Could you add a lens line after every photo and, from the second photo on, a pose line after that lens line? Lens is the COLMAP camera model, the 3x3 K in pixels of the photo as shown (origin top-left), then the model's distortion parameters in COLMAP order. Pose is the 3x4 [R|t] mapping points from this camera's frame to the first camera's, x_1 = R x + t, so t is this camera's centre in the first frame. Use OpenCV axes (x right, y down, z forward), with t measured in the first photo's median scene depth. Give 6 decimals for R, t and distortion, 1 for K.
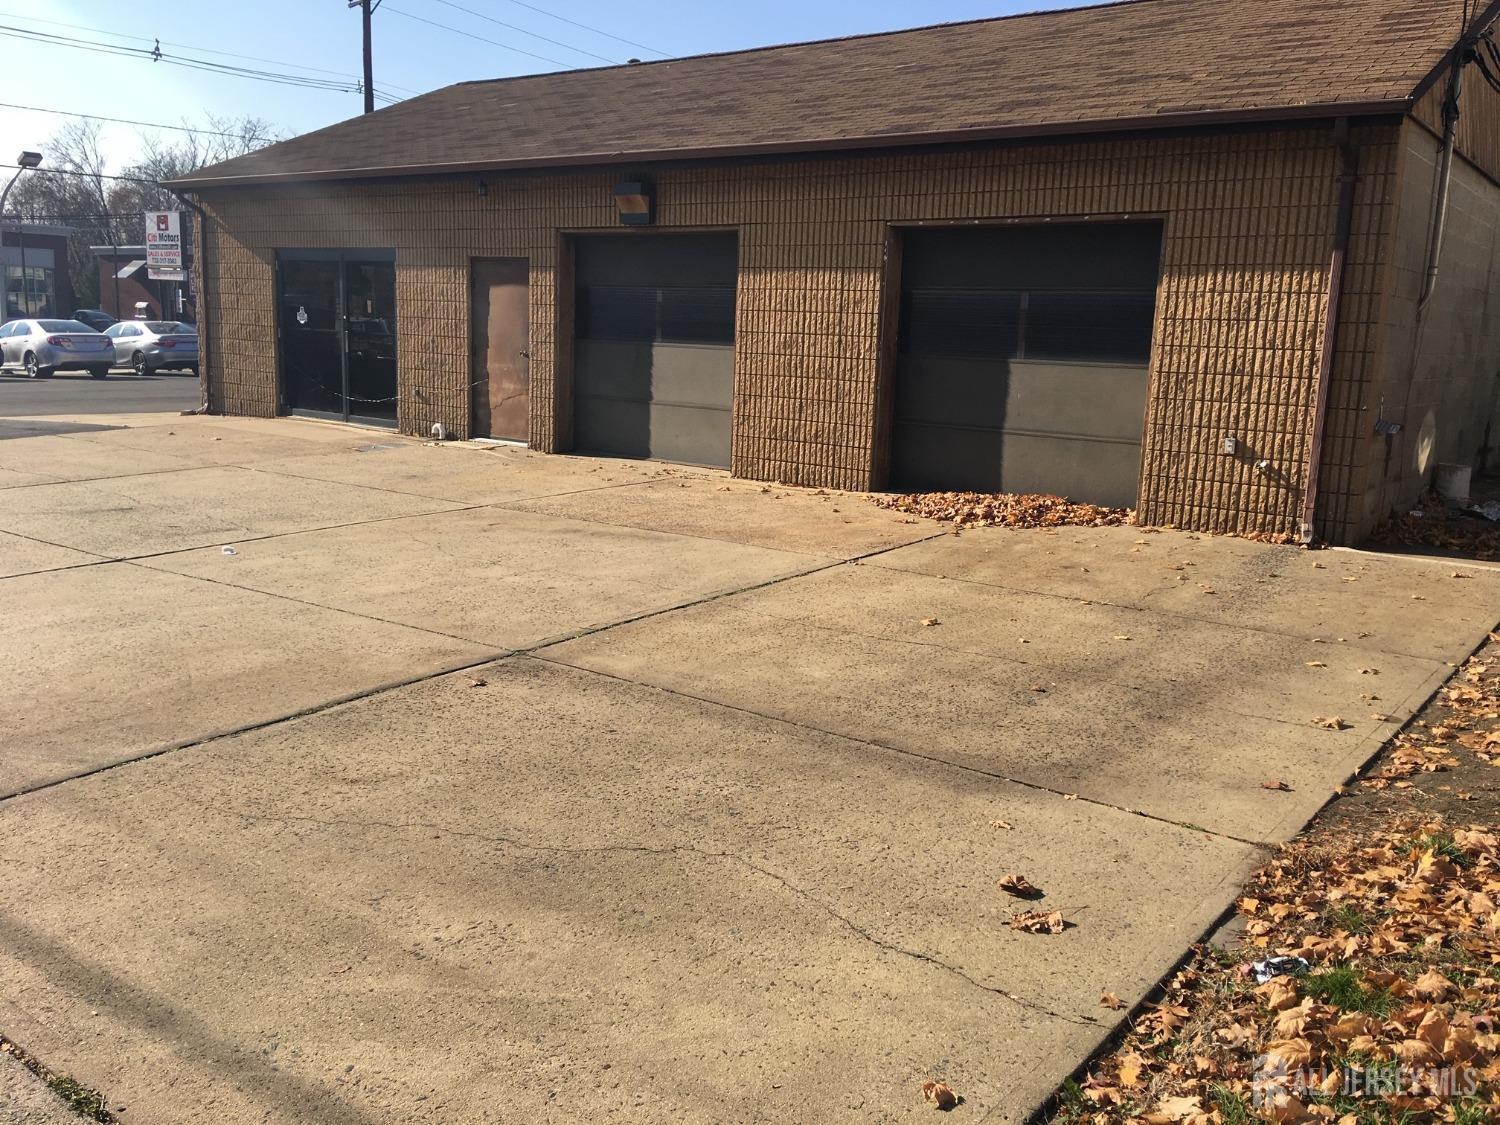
lens RADIAL K [[1250.5, 0, 744.4], [0, 1250.5, 559.5], [0, 0, 1]] dist [0.107965, -0.163571]
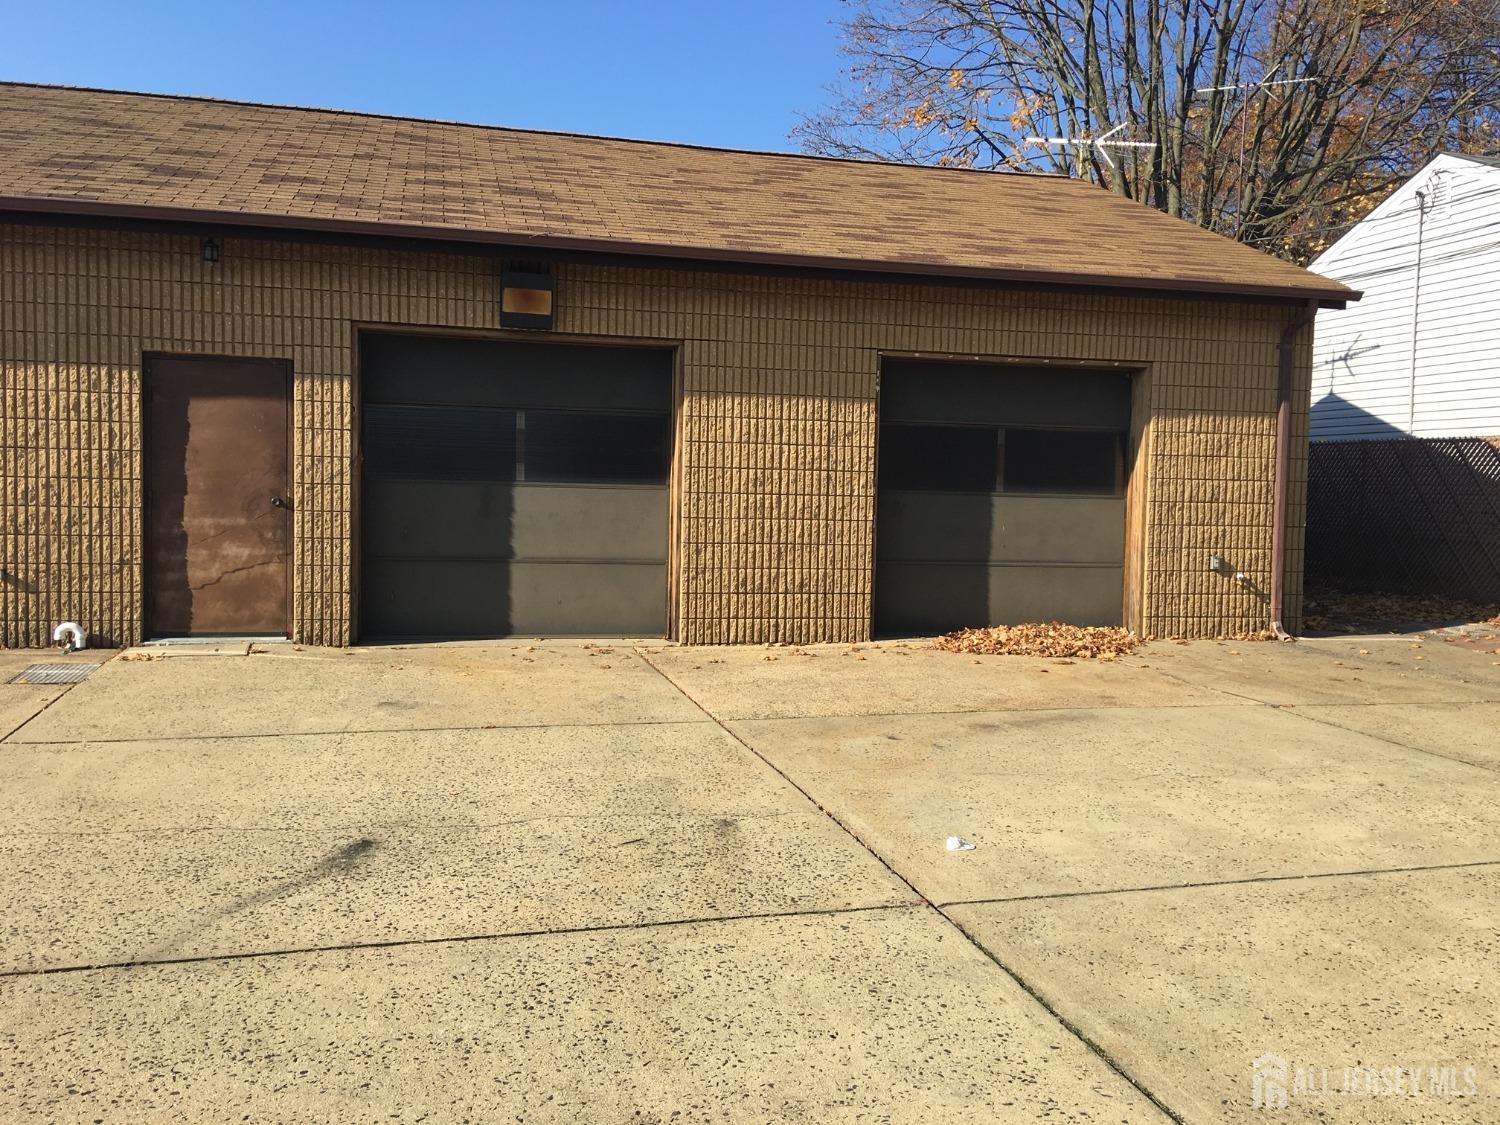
lens RADIAL K [[1287.8, 0, 750.0], [0, 1287.8, 562.5], [0, 0, 1]] dist [0.060020, -0.002270]
pose [[0.628117, -0.075363, 0.774461, -0.663755], [0.137092, 0.990448, -0.014805, -0.107217], [-0.765947, 0.115472, 0.632448, 0.468137]]
